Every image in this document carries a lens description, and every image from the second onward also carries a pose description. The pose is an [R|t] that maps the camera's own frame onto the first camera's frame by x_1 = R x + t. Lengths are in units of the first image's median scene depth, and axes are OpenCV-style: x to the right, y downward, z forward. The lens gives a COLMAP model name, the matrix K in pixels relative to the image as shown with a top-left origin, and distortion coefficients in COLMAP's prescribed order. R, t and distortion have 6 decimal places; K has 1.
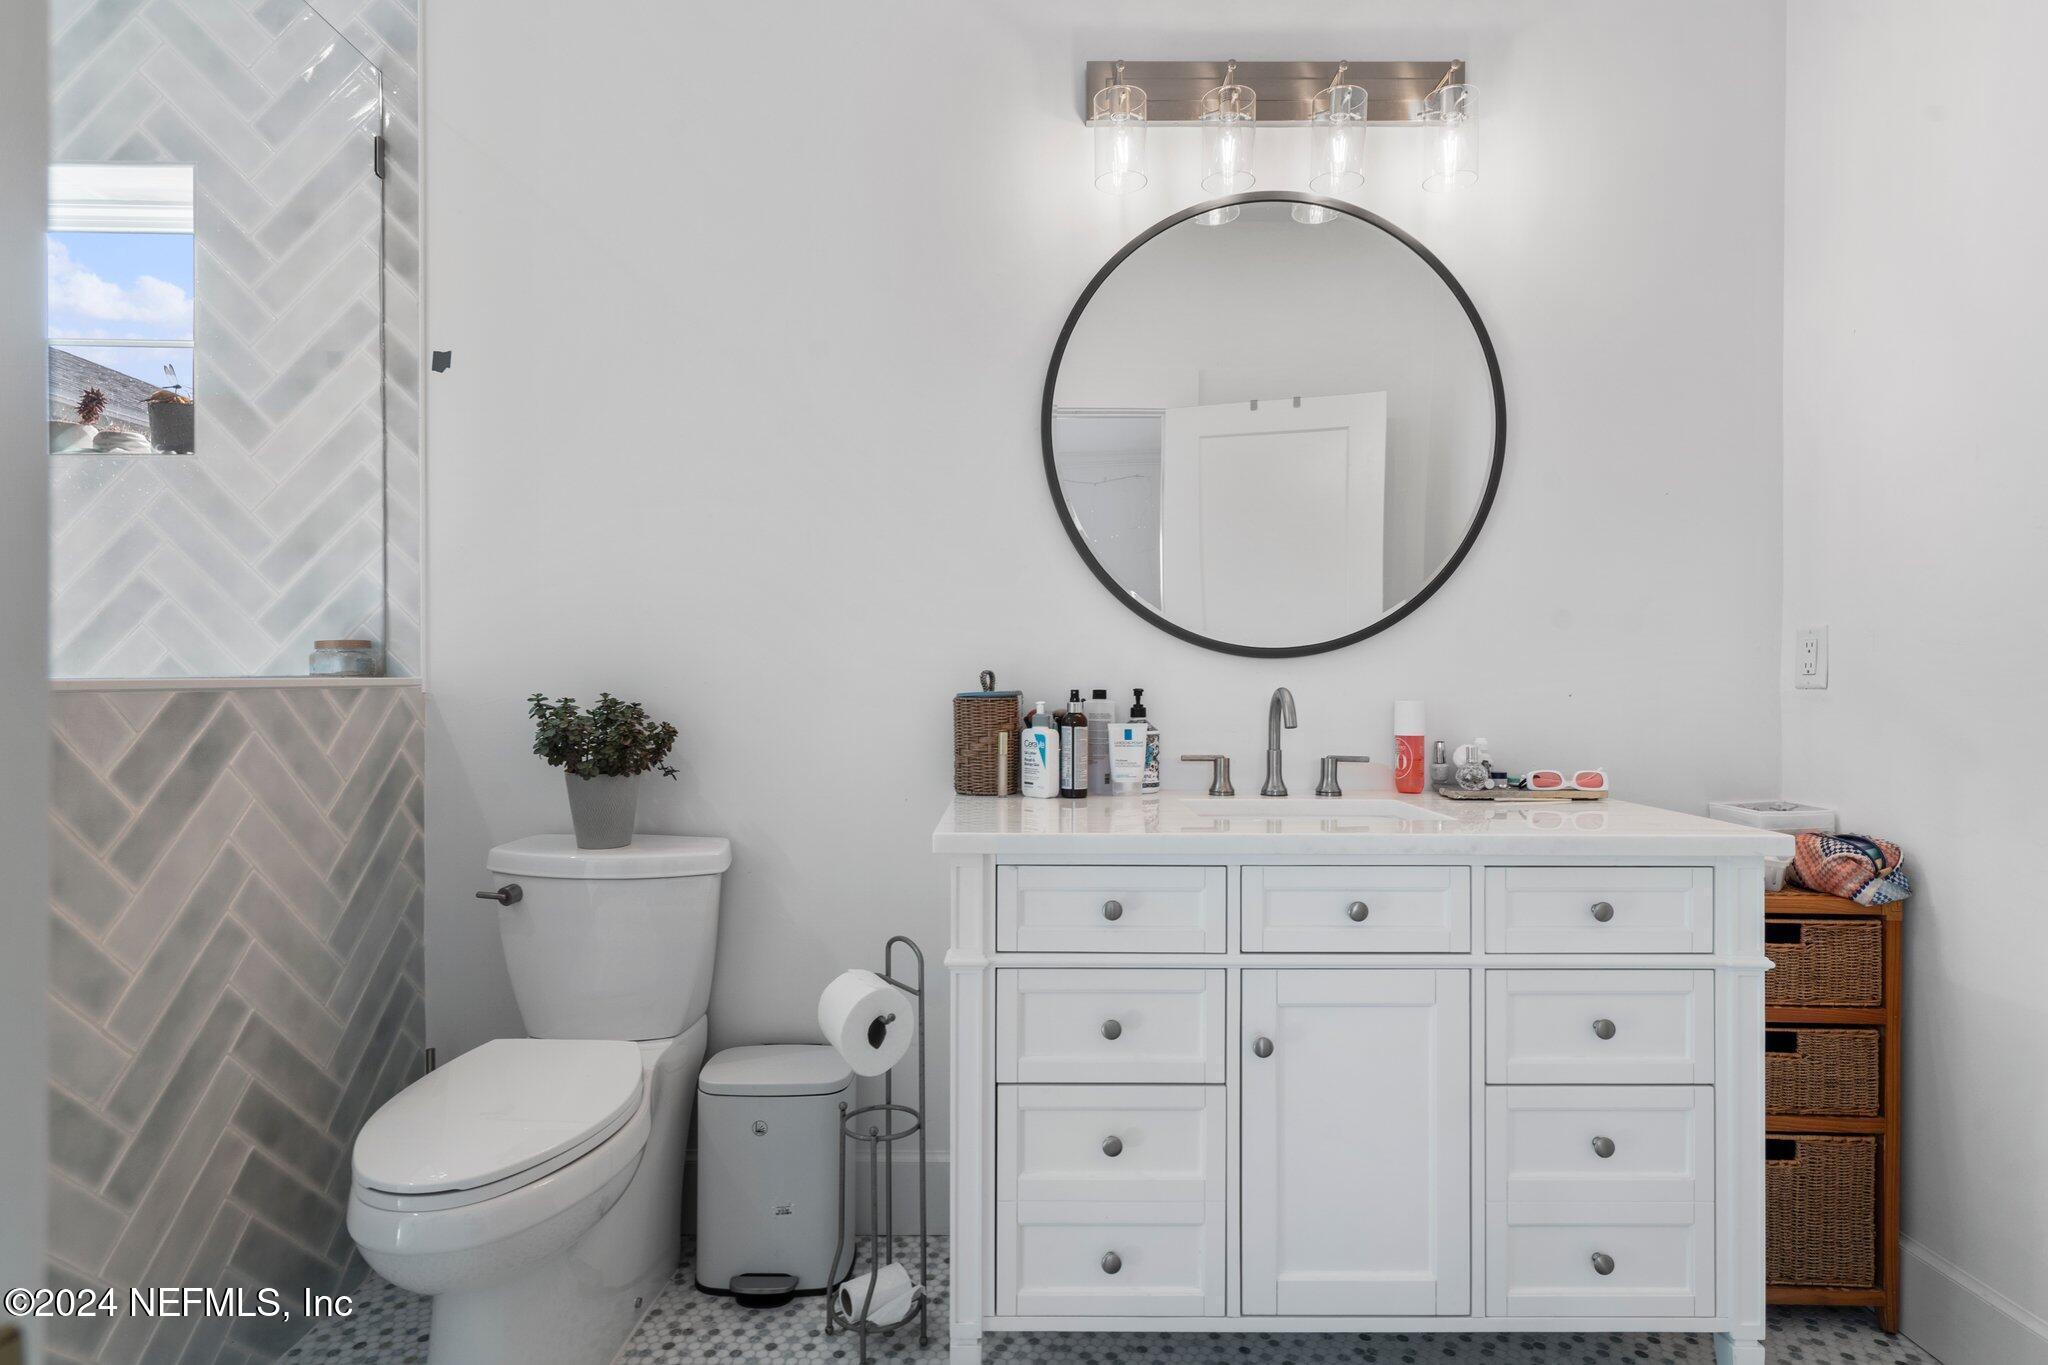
lens RADIAL K [[1039.2, 0, 1016.3], [0, 1039.2, 693.1], [0, 0, 1]] dist [-0.005702, -0.000627]
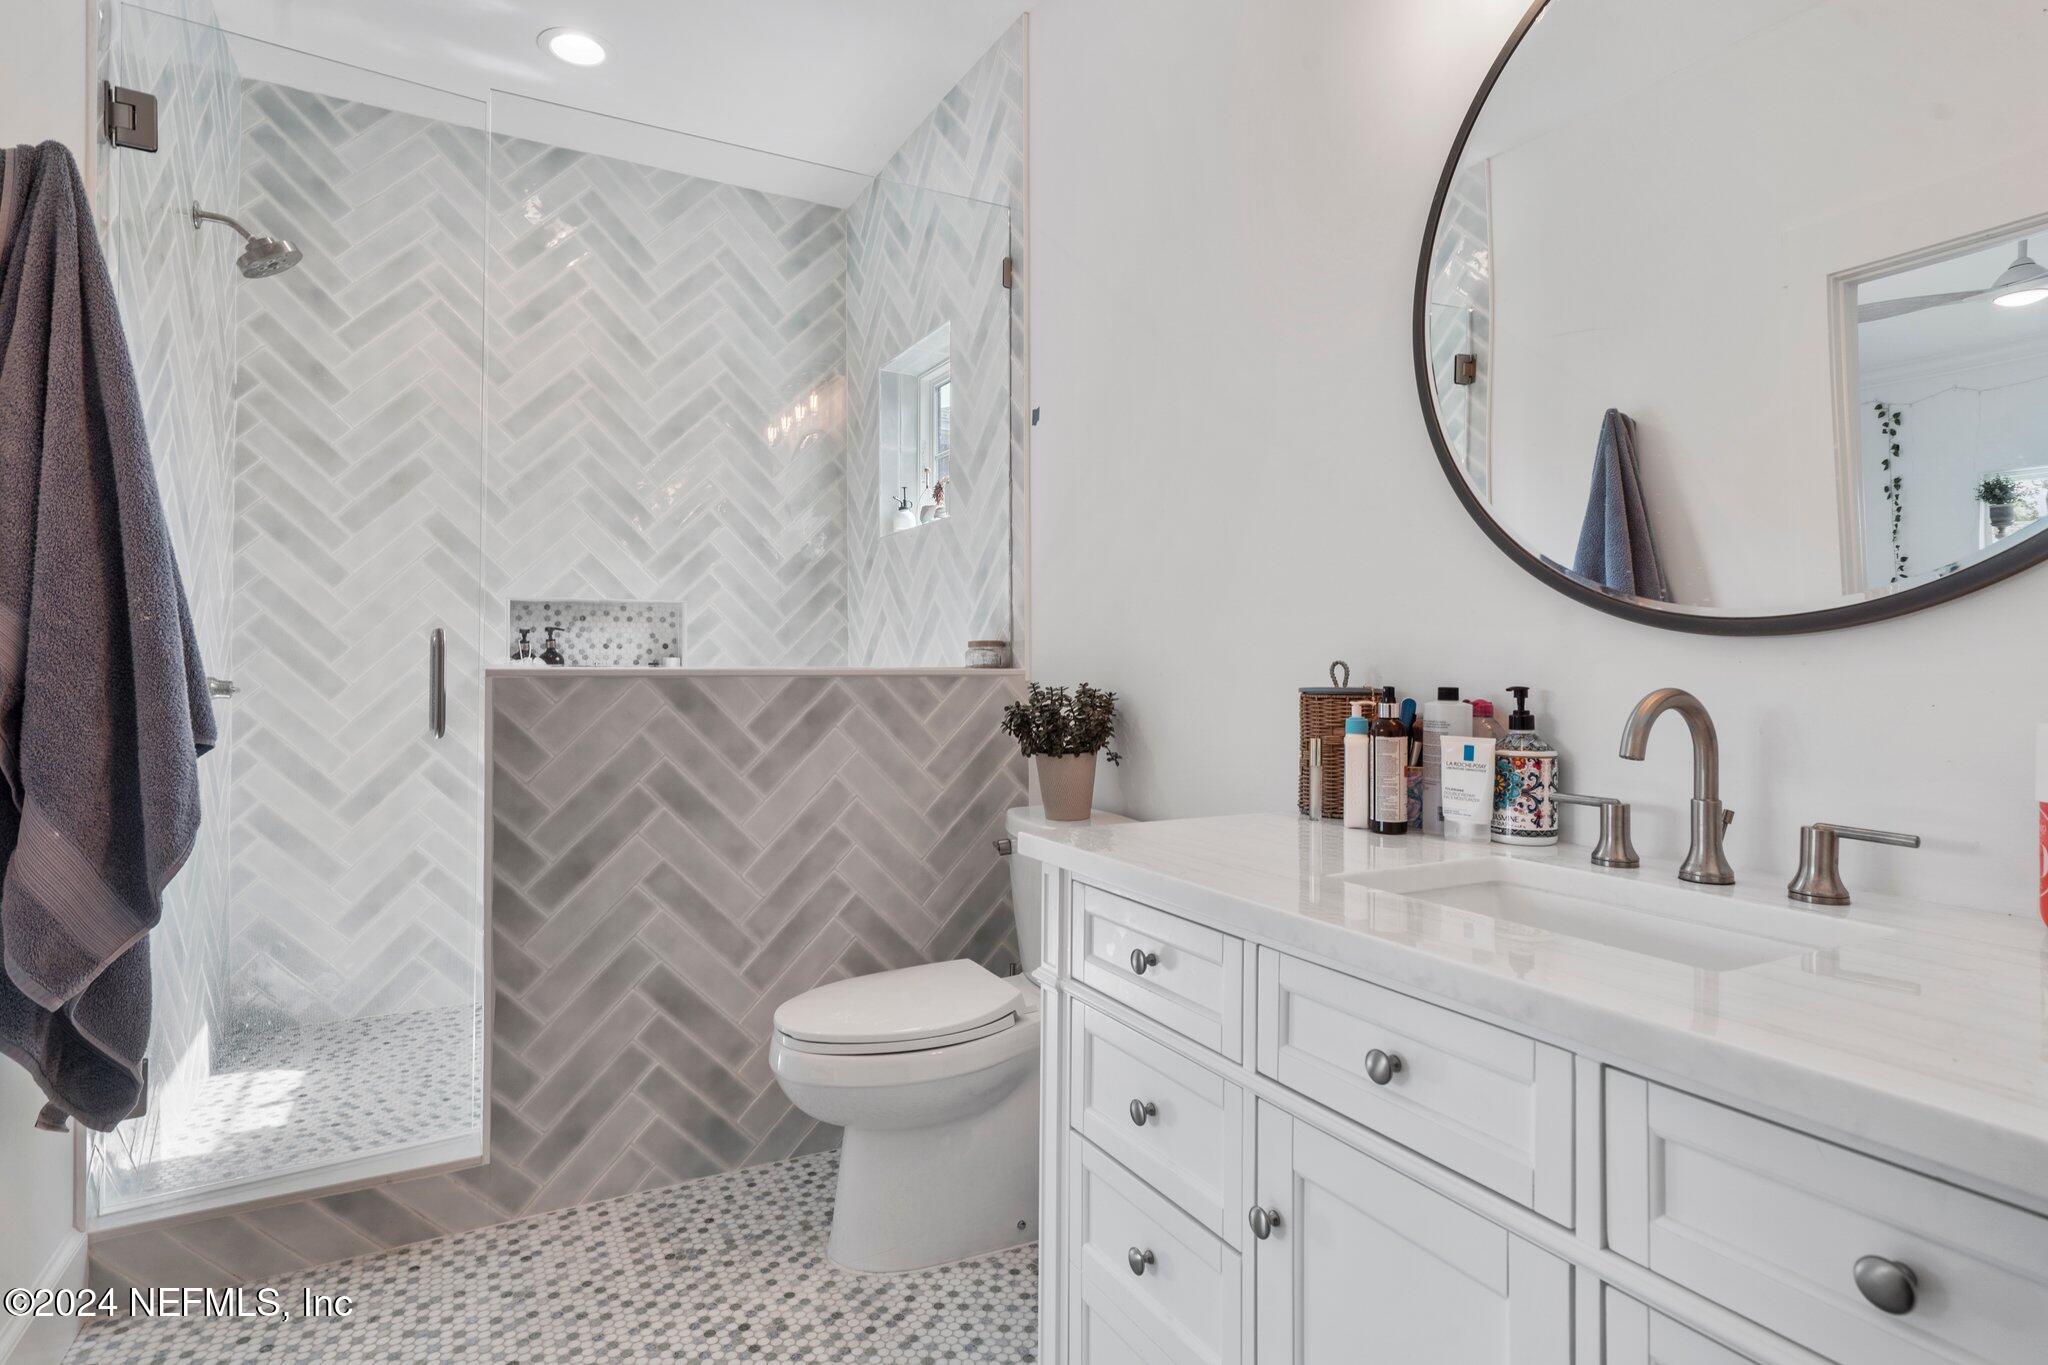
lens RADIAL K [[1039.2, 0, 1013.7], [0, 1039.2, 667.4], [0, 0, 1]] dist [-0.005702, -0.000627]
pose [[0.464105, -0.001269, -0.885779, 0.647154], [-0.017379, 0.999793, -0.010538, -0.004317], [0.885610, 0.020284, 0.463987, 0.471846]]
